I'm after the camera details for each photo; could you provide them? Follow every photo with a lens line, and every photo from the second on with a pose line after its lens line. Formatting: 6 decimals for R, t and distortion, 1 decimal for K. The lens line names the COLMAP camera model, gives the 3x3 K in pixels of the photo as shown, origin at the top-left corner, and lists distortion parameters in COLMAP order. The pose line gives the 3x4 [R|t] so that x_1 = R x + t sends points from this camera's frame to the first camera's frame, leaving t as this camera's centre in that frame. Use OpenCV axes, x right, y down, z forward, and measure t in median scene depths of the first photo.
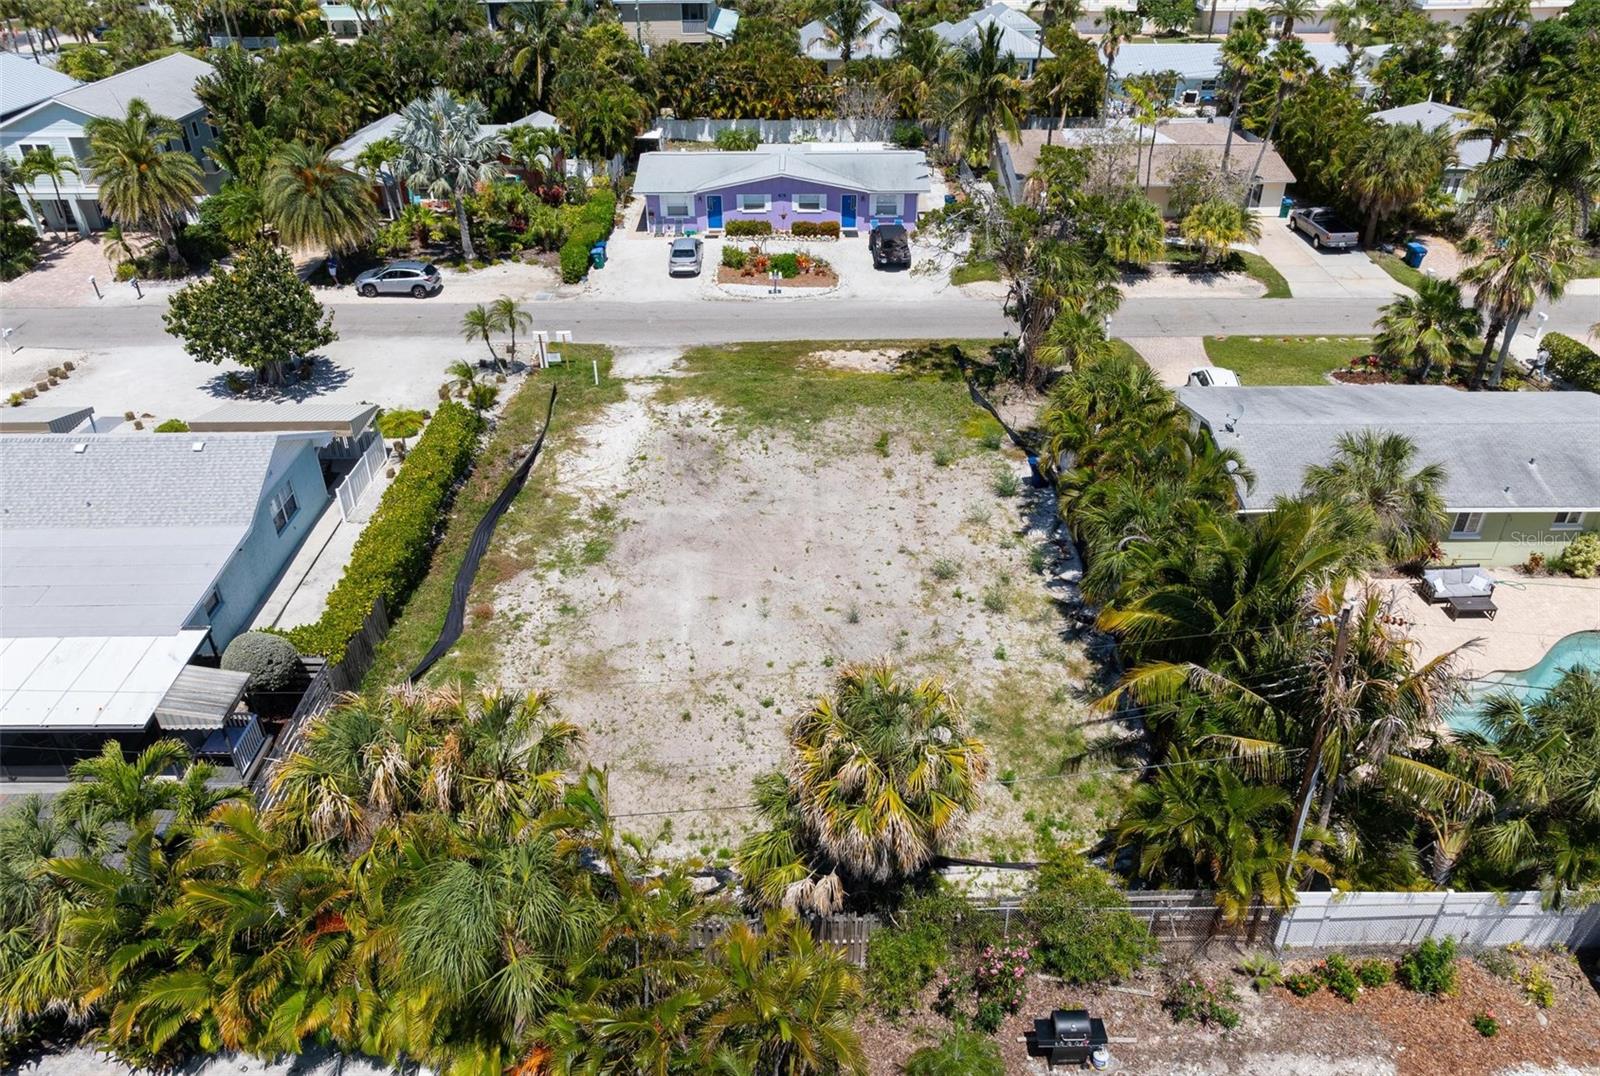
lens RADIAL K [[1125.0, 0, 800.0], [0, 1125.0, 538.0], [0, 0, 1]] dist [-0.001796, -0.000273]
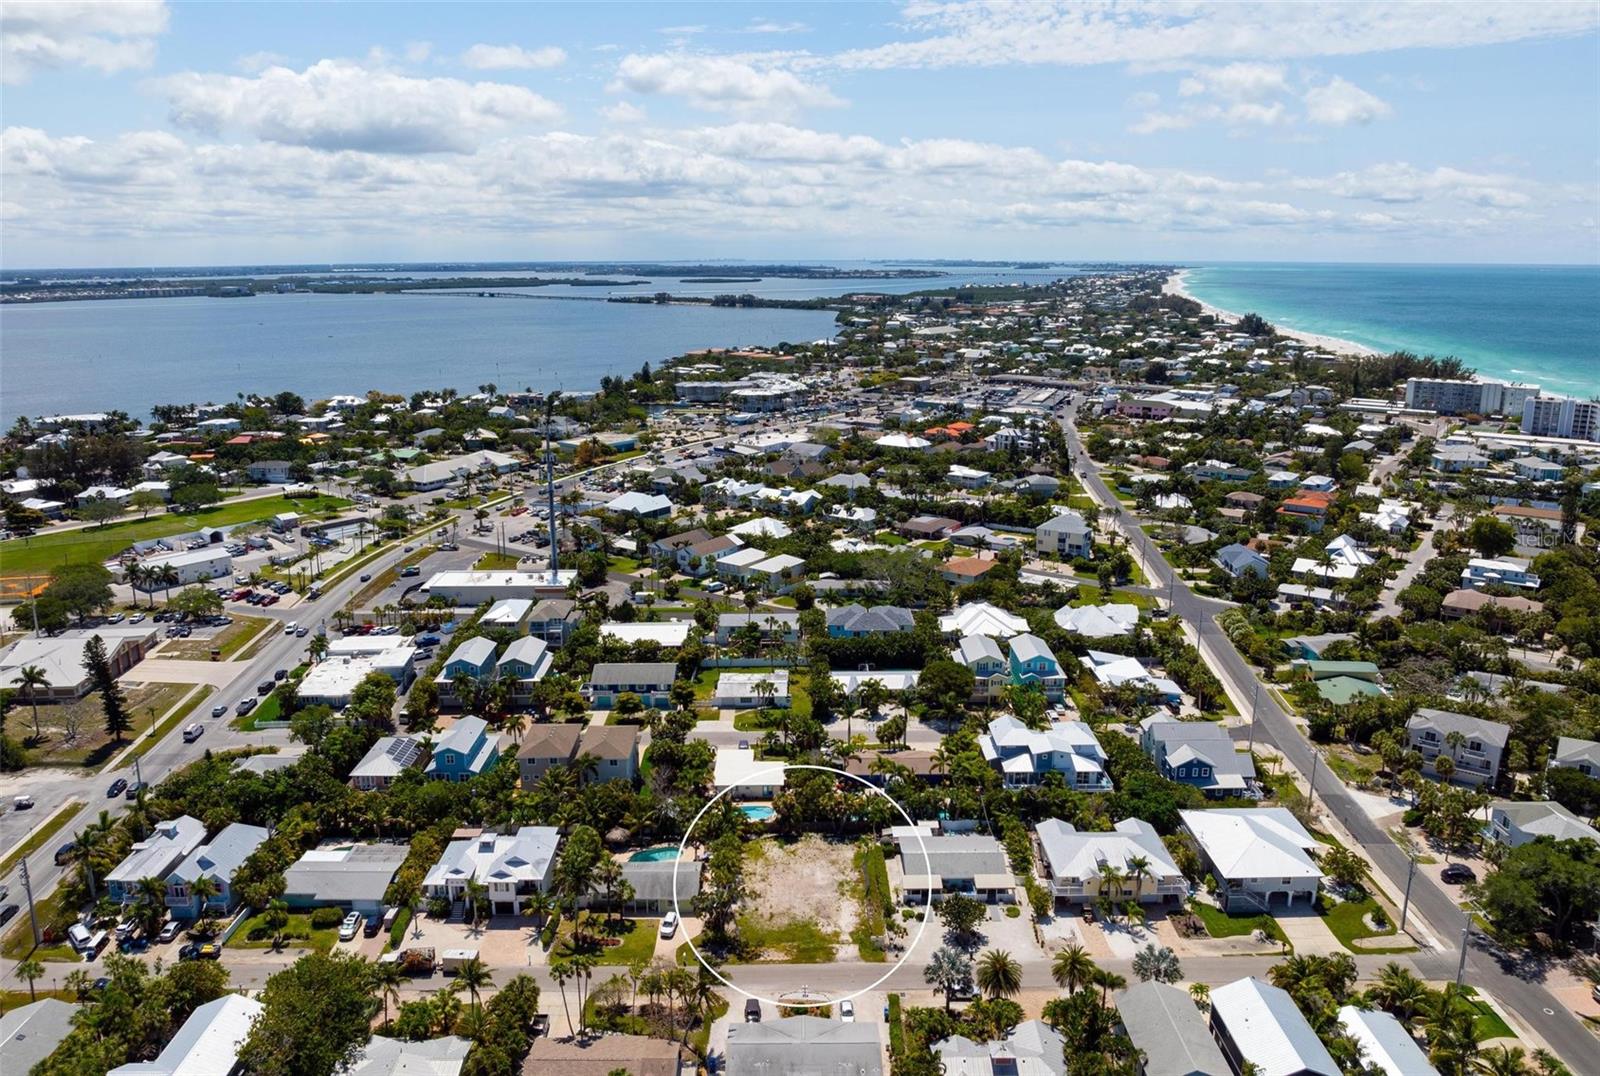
lens RADIAL K [[1134.2, 0, 800.0], [0, 1134.2, 538.0], [0, 0, 1]] dist [-0.034183, -0.007356]
pose [[-0.999899, 0.008853, -0.011158, 0.010352], [-0.001978, 0.689497, 0.724286, -2.910126], [0.014106, 0.724234, -0.689410, 2.161104]]
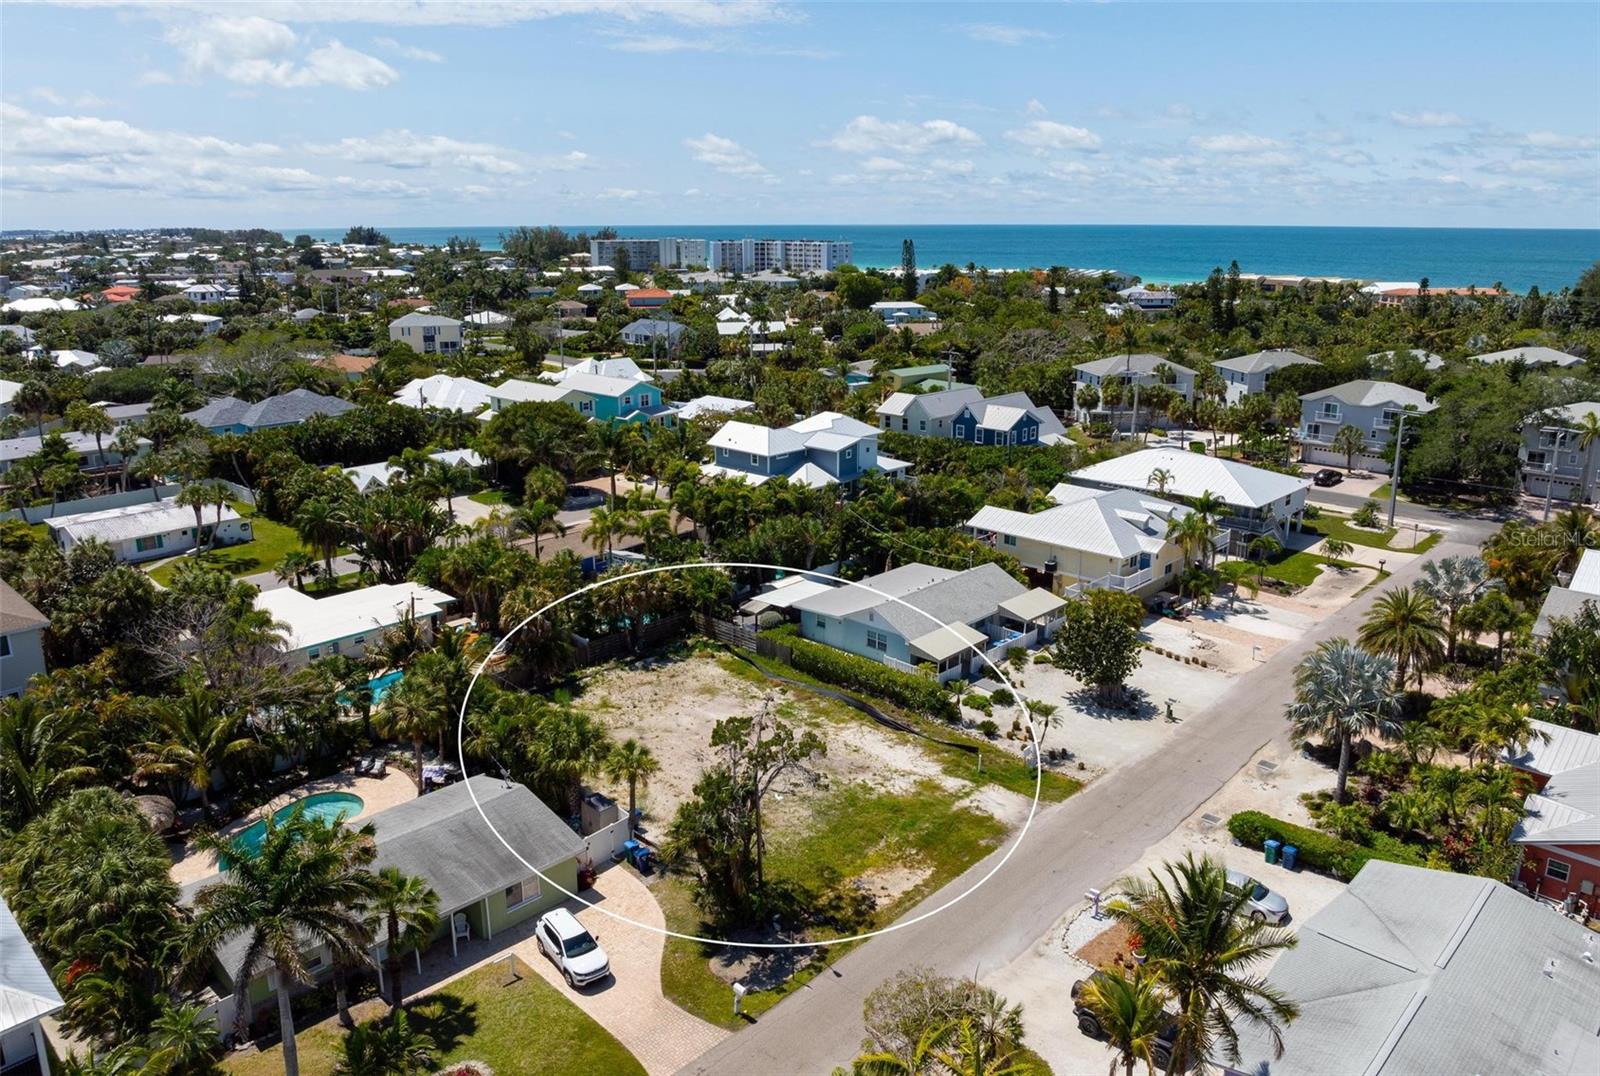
lens RADIAL K [[1152.1, 0, 793.4], [0, 1152.1, 447.5], [0, 0, 1]] dist [-0.030344, -0.002543]
pose [[-0.694848, 0.148290, -0.703702, 0.785787], [-0.378011, 0.757120, 0.532801, -0.969071], [0.611796, 0.636223, -0.470028, 1.154874]]
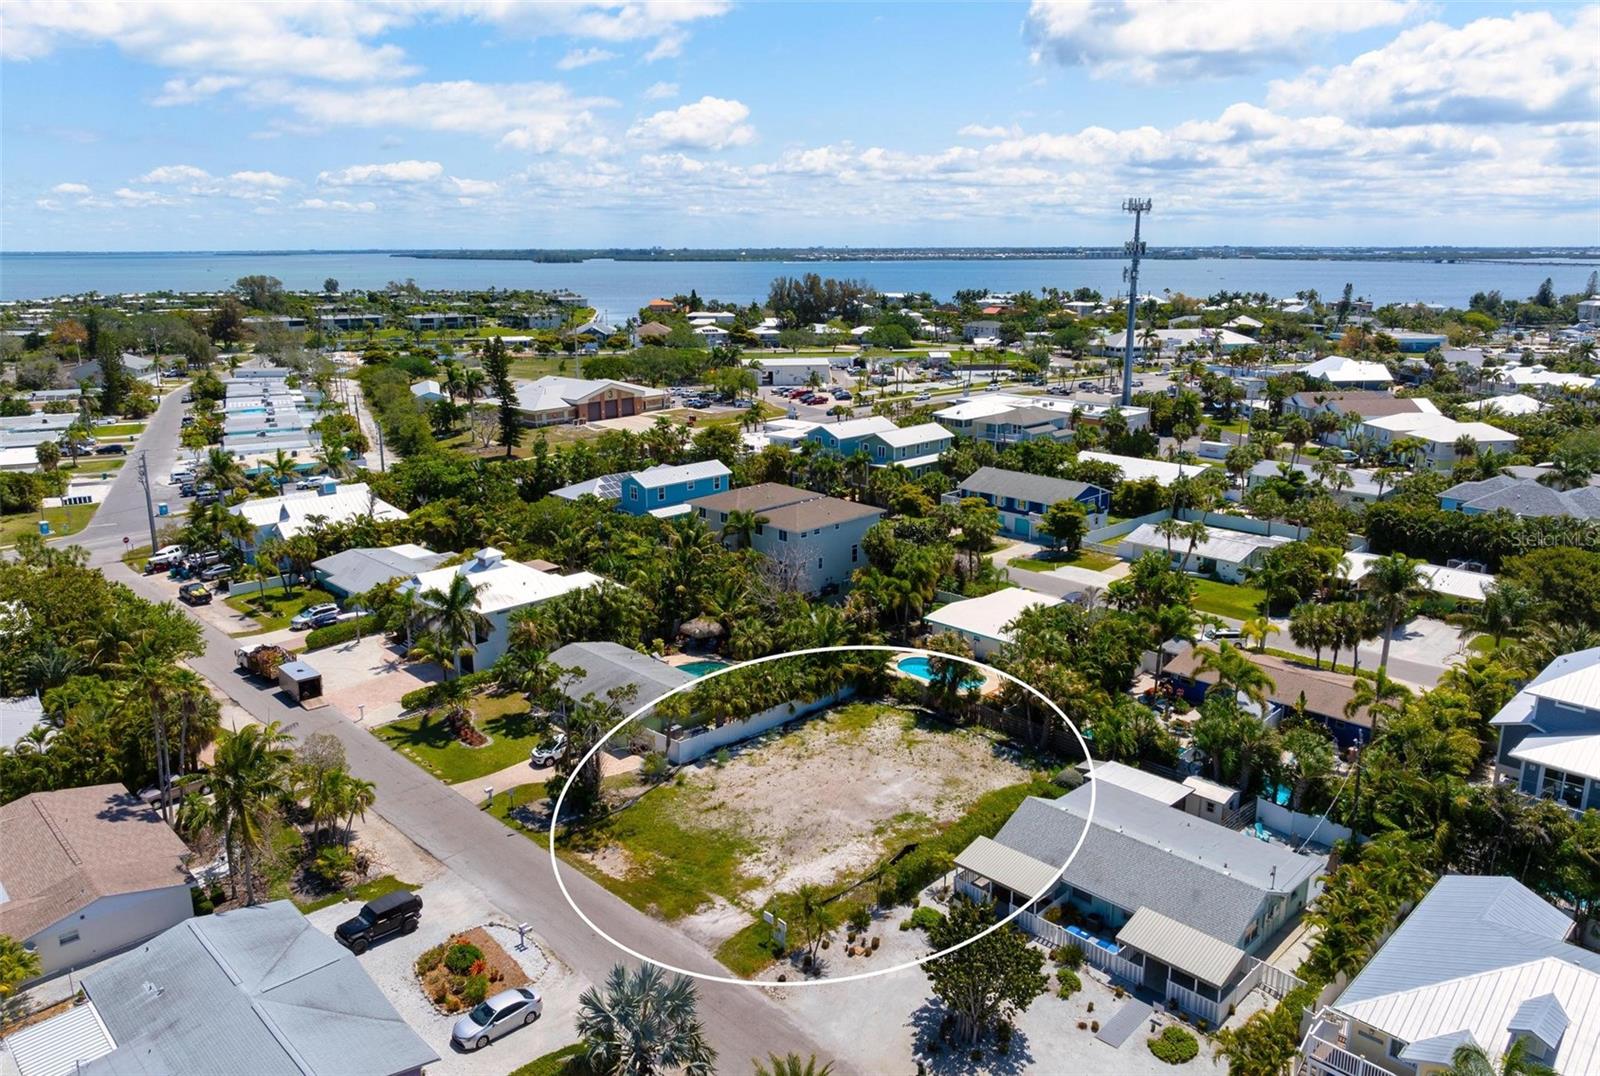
lens RADIAL K [[1130.5, 0, 800.0], [0, 1130.5, 538.0], [0, 0, 1]] dist [0.010569, -0.001077]
pose [[-0.698876, -0.171749, 0.694316, -0.957083], [0.388109, 0.724336, 0.569832, -1.096766], [-0.600786, 0.667712, -0.439564, 1.169690]]
